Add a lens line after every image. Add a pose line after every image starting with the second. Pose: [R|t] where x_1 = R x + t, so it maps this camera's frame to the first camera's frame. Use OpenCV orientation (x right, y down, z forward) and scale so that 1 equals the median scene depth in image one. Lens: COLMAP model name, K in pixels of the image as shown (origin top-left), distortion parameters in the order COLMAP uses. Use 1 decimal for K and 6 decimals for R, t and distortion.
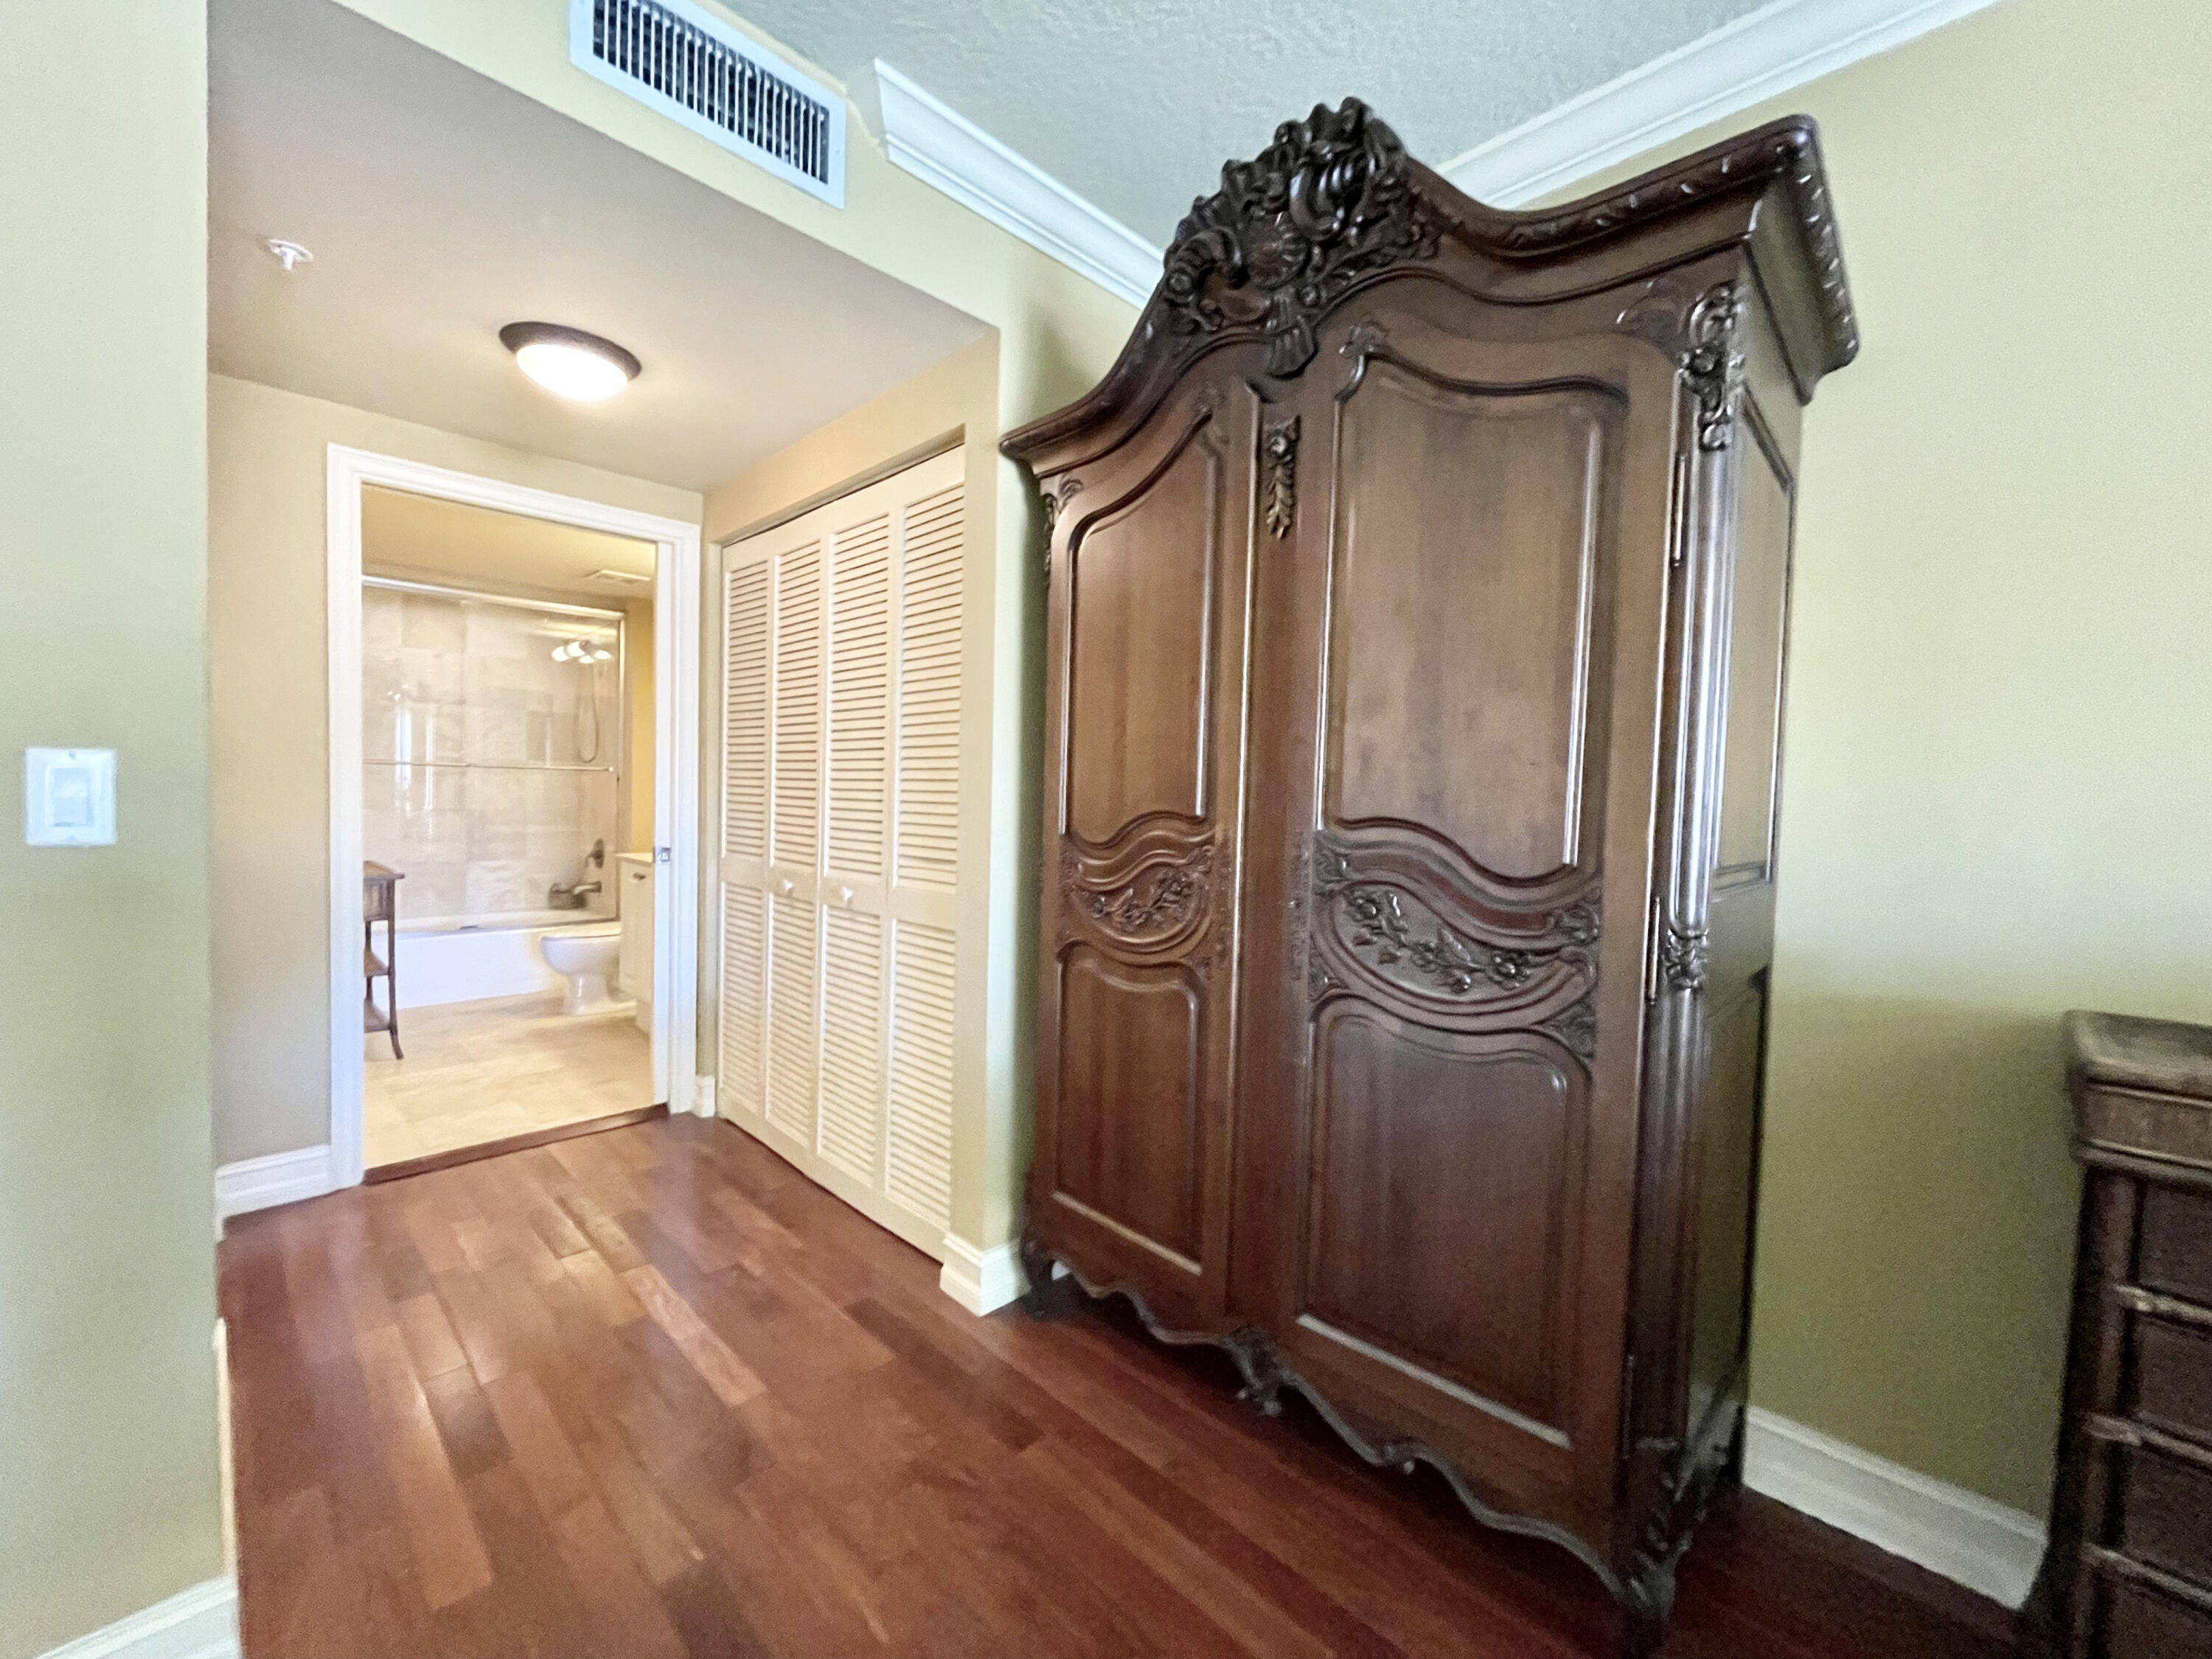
lens RADIAL K [[877.4, 0, 1106.0], [0, 877.4, 829.5], [0, 0, 1]] dist [-0.001727, -0.000122]
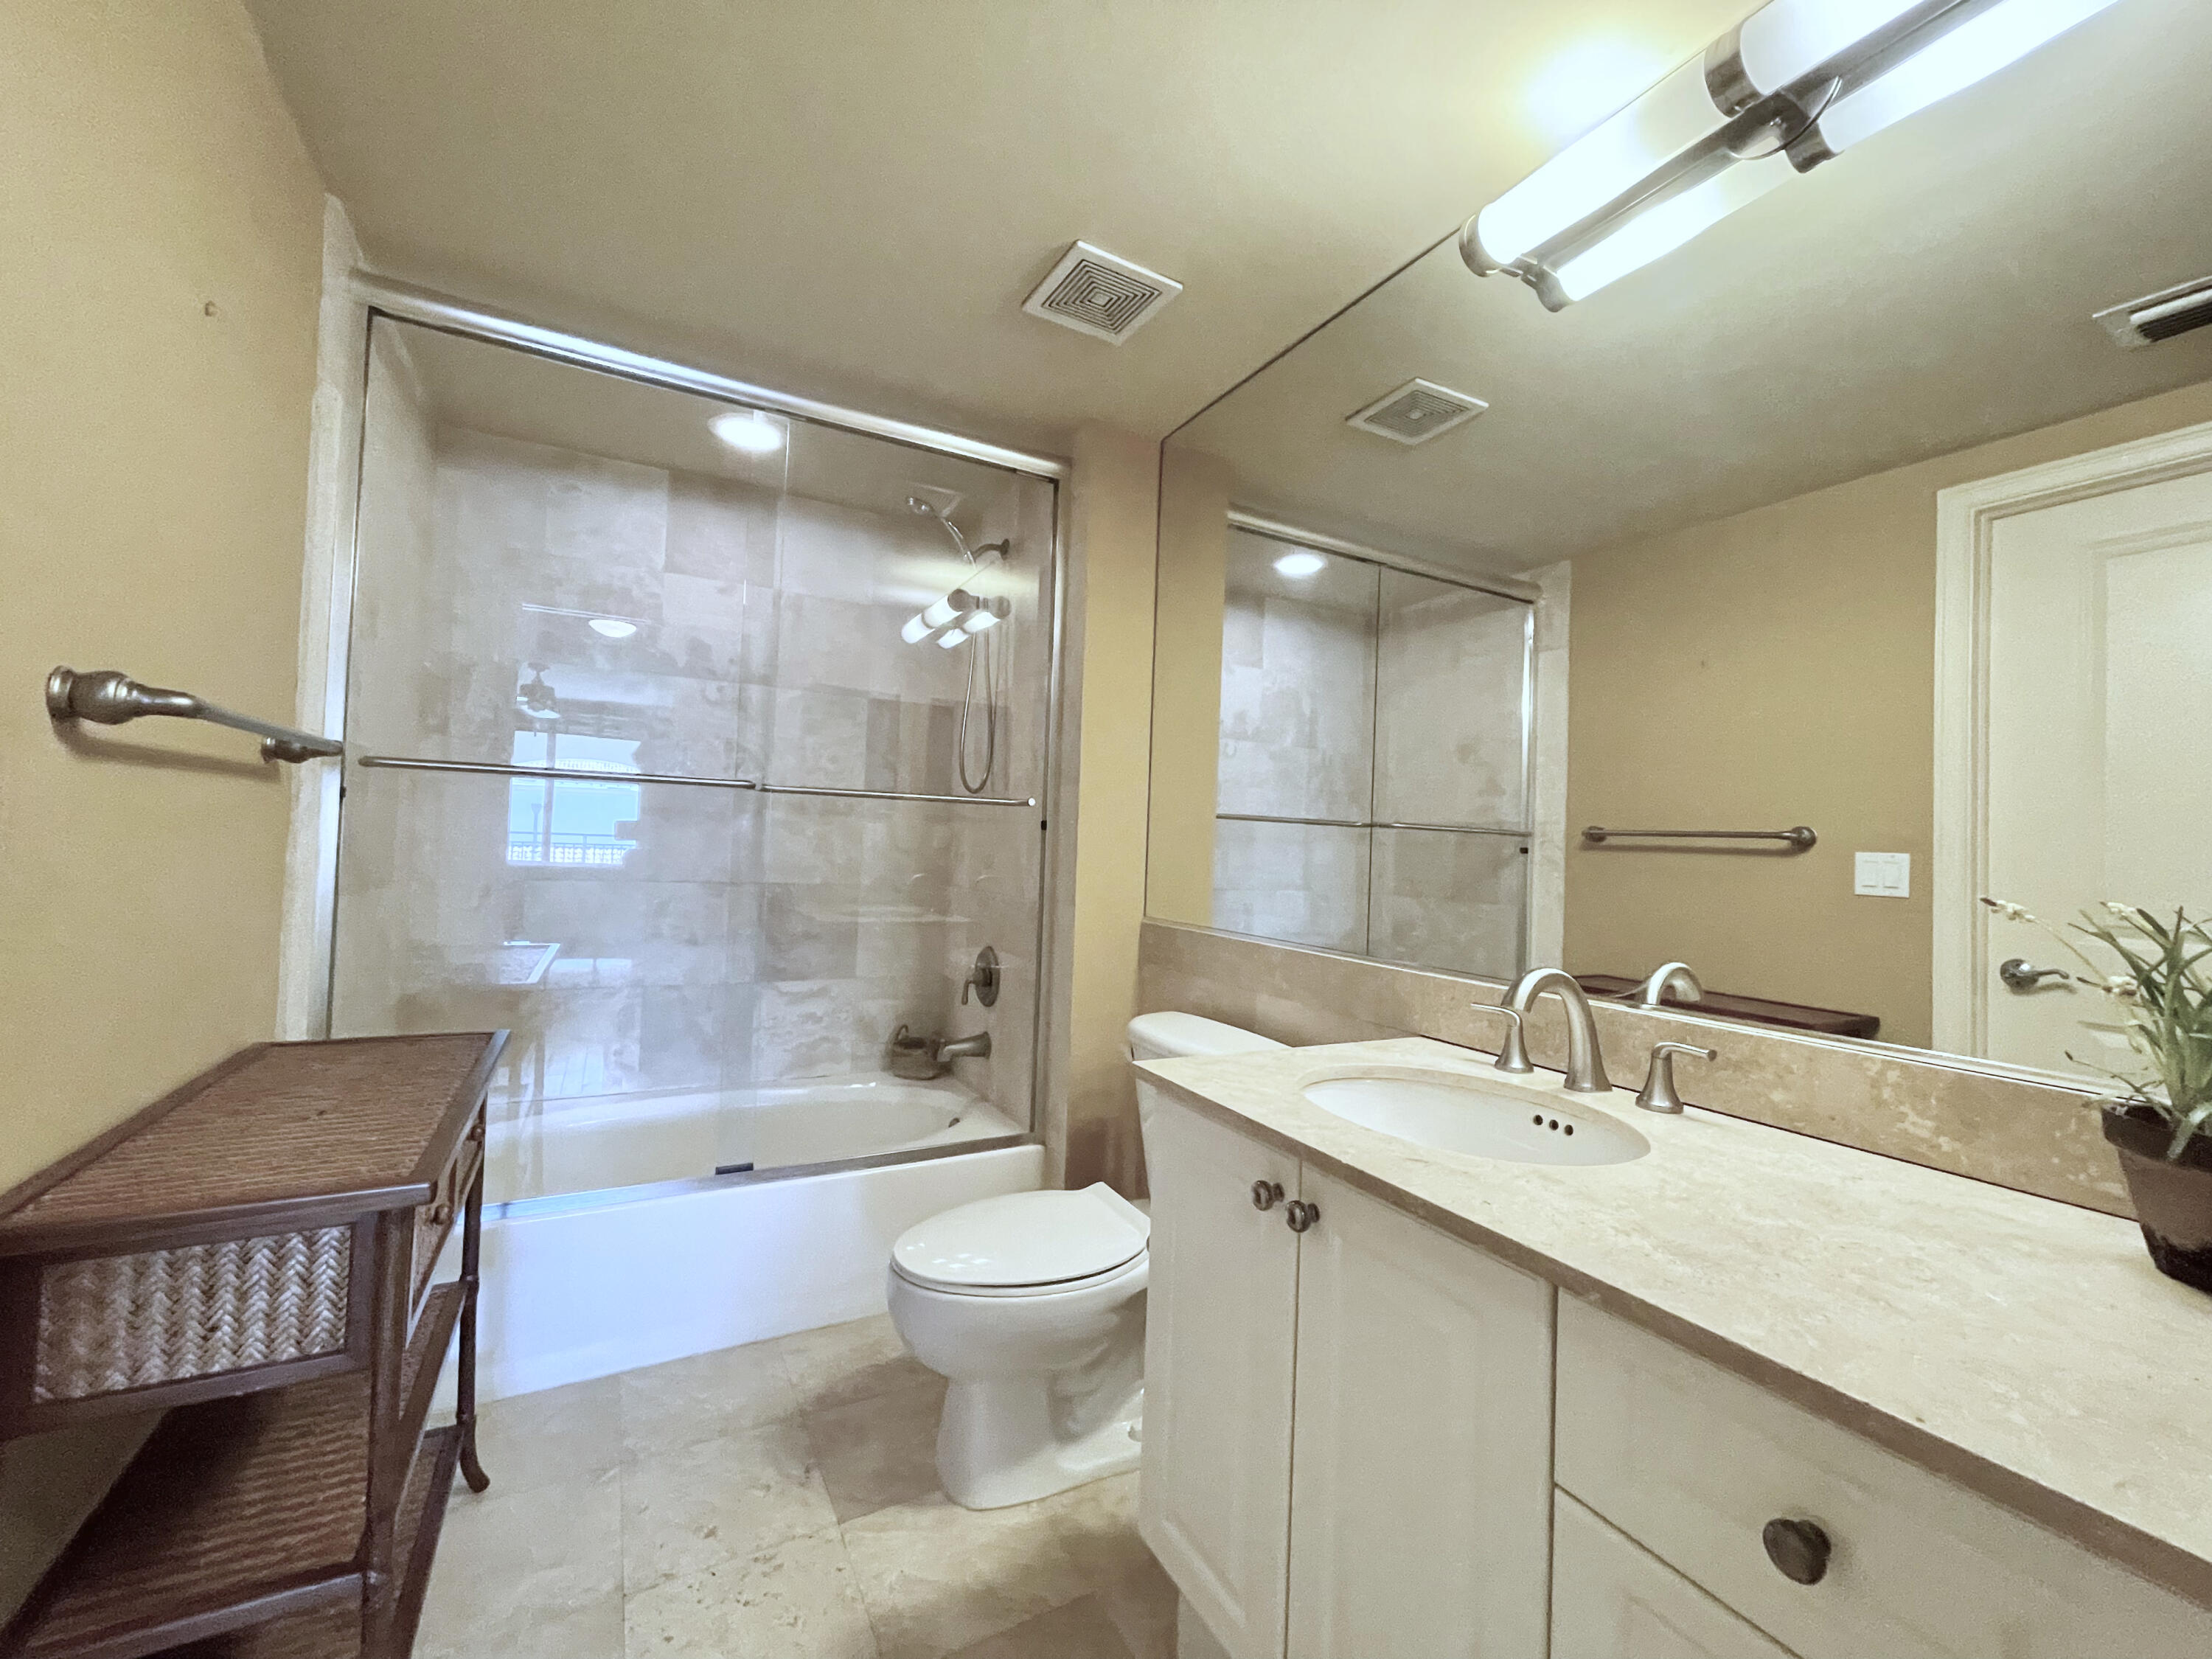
lens RADIAL K [[906.0, 0, 1140.3], [0, 906.0, 837.9], [0, 0, 1]] dist [-0.000331, -0.000023]
pose [[0.961992, -0.000703, -0.273075, -0.357835], [-0.019311, 0.997318, -0.070597, -0.014628], [0.272392, 0.073187, 0.959399, 0.534119]]
